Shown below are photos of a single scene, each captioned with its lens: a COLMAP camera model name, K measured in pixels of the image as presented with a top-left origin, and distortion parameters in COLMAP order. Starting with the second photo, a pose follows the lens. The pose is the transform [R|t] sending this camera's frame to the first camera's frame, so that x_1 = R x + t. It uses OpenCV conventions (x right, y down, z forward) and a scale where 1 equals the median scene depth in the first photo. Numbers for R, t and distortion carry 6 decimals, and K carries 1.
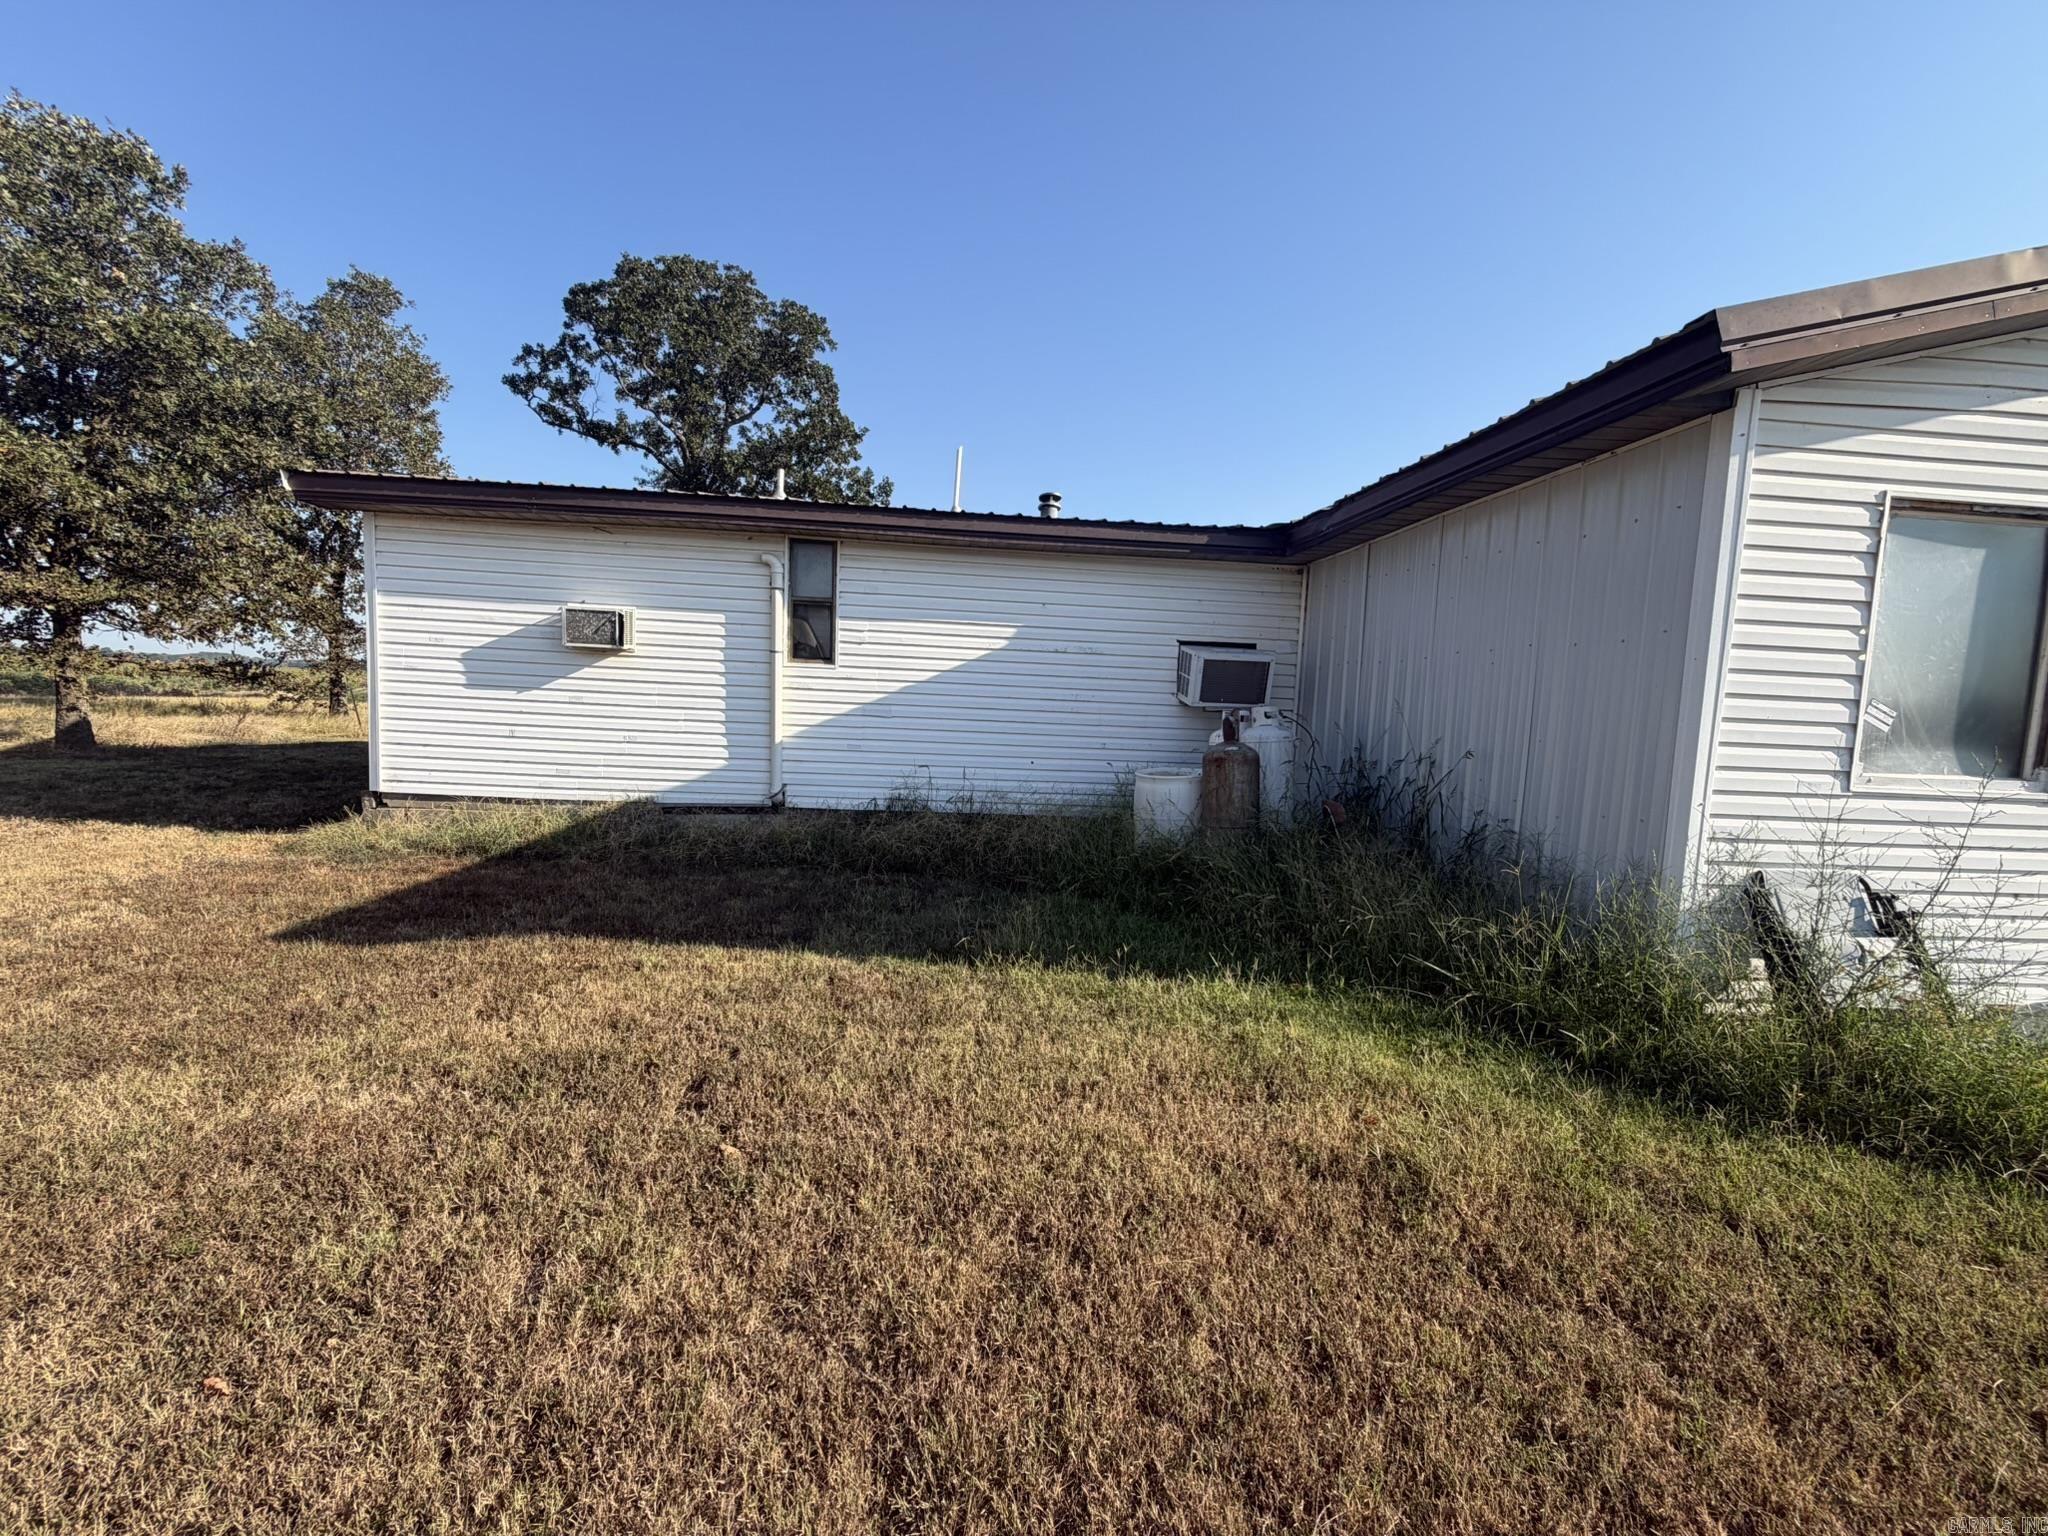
lens RADIAL K [[812.1, 0, 1018.4], [0, 812.1, 766.7], [0, 0, 1]] dist [0.000600, 0.000488]
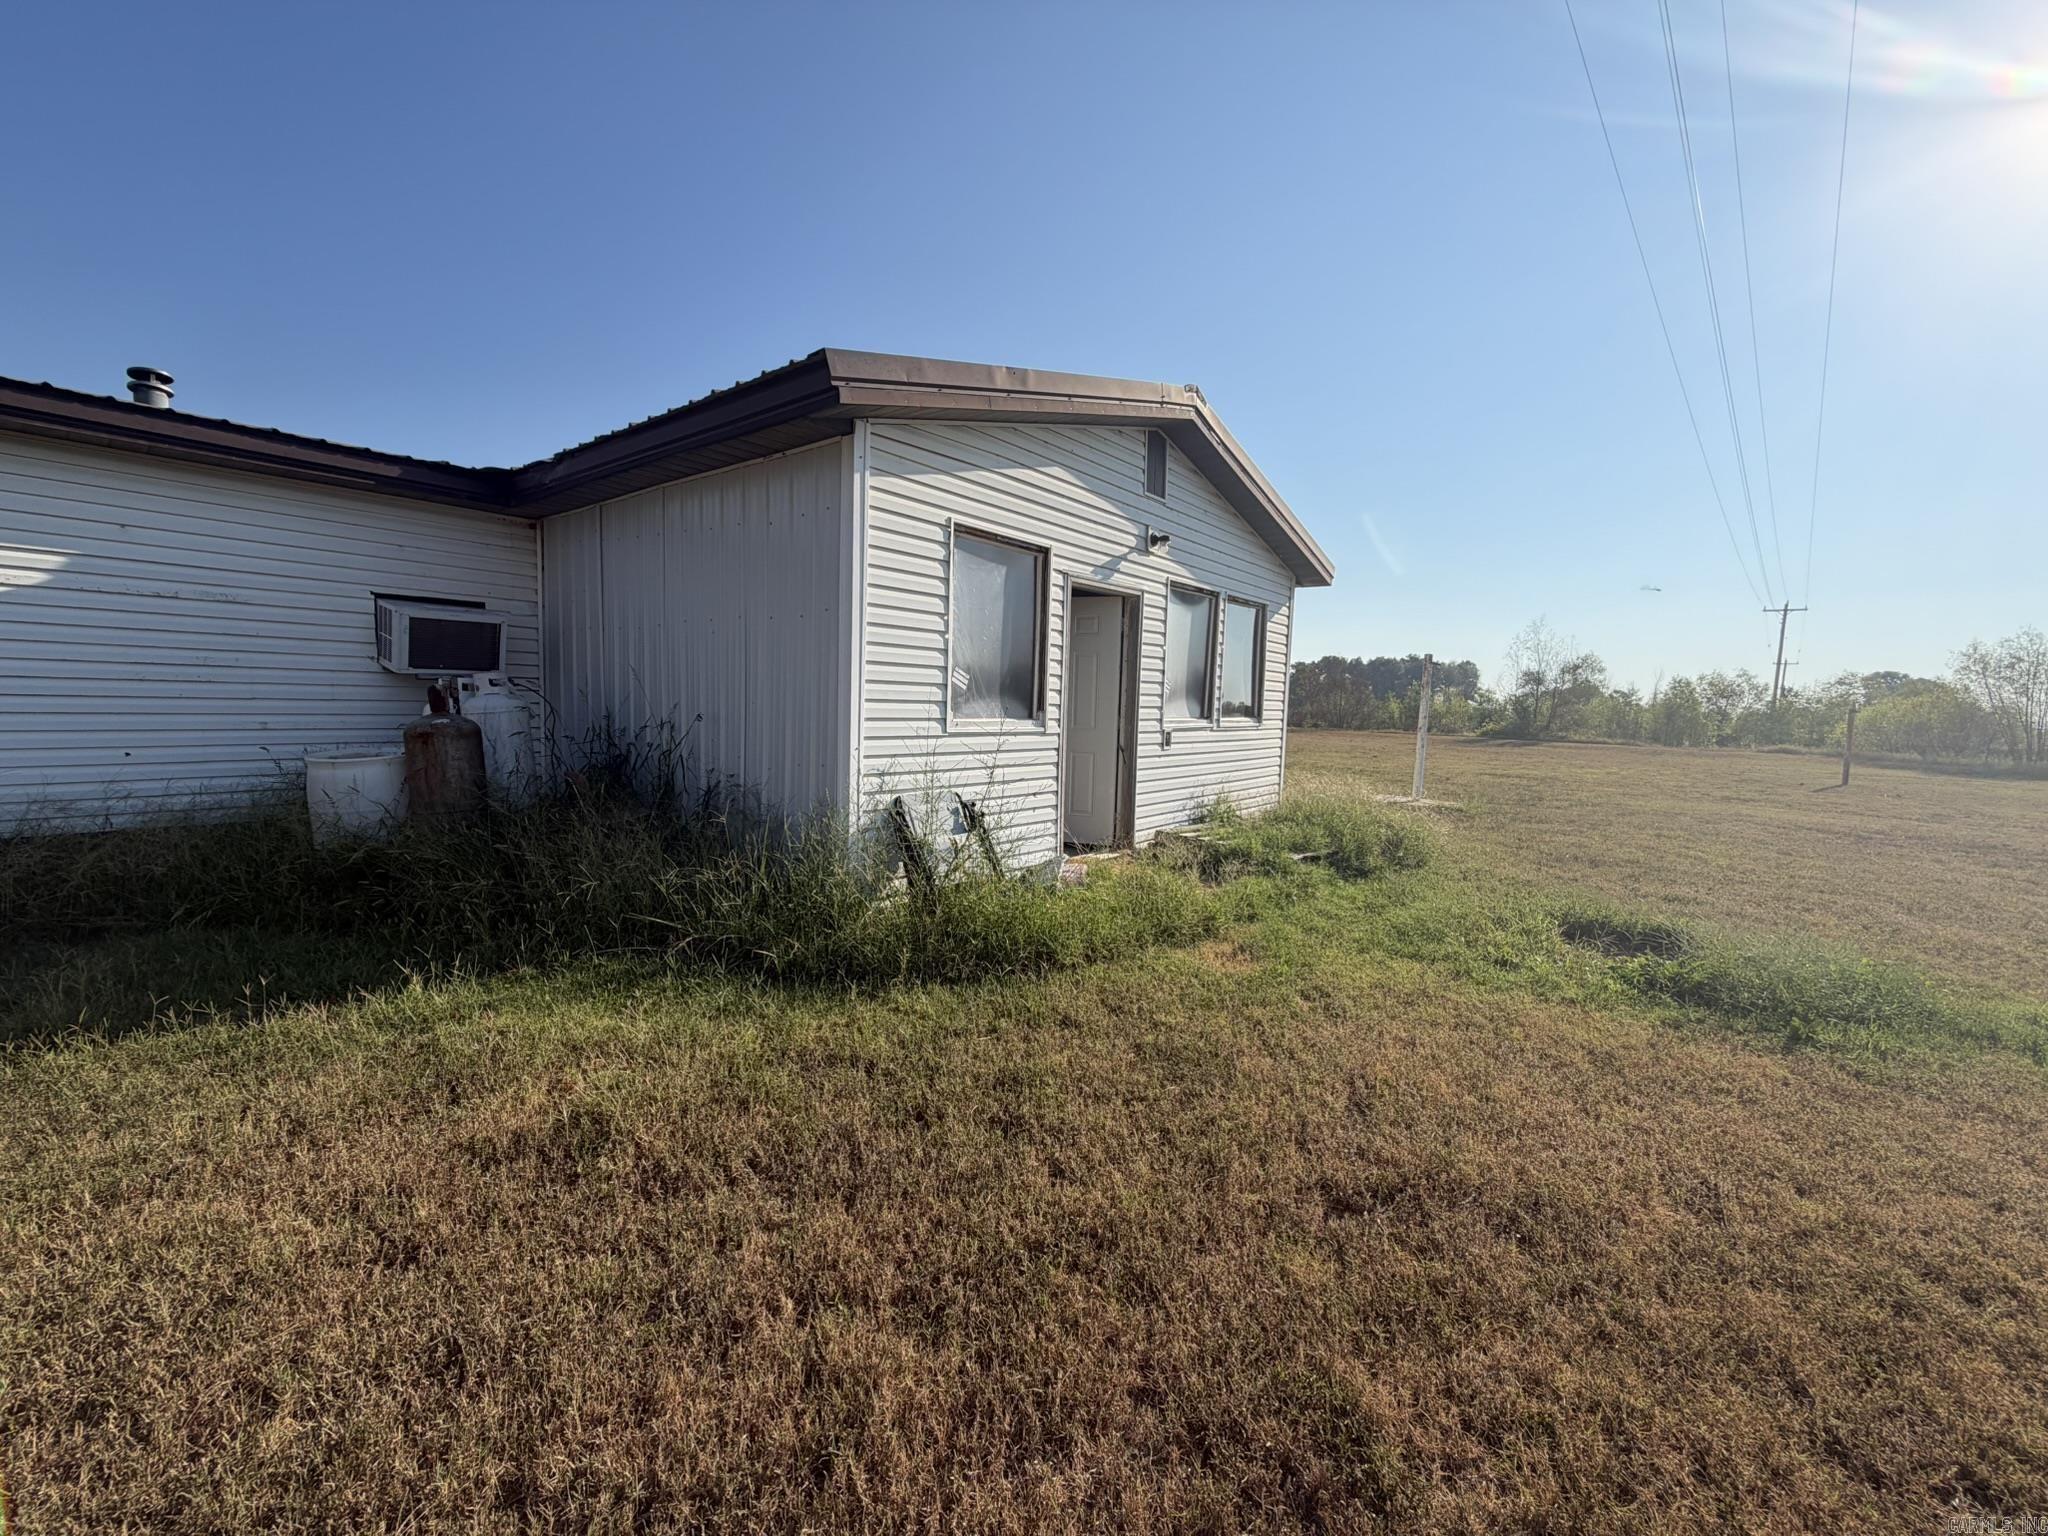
lens RADIAL K [[812.1, 0, 1018.4], [0, 812.1, 766.7], [0, 0, 1]] dist [0.000600, 0.000488]
pose [[0.702471, -0.079799, 0.707224, 0.120920], [0.055290, 0.996810, 0.057555, 0.015712], [-0.709561, -0.001328, 0.704643, -0.071754]]
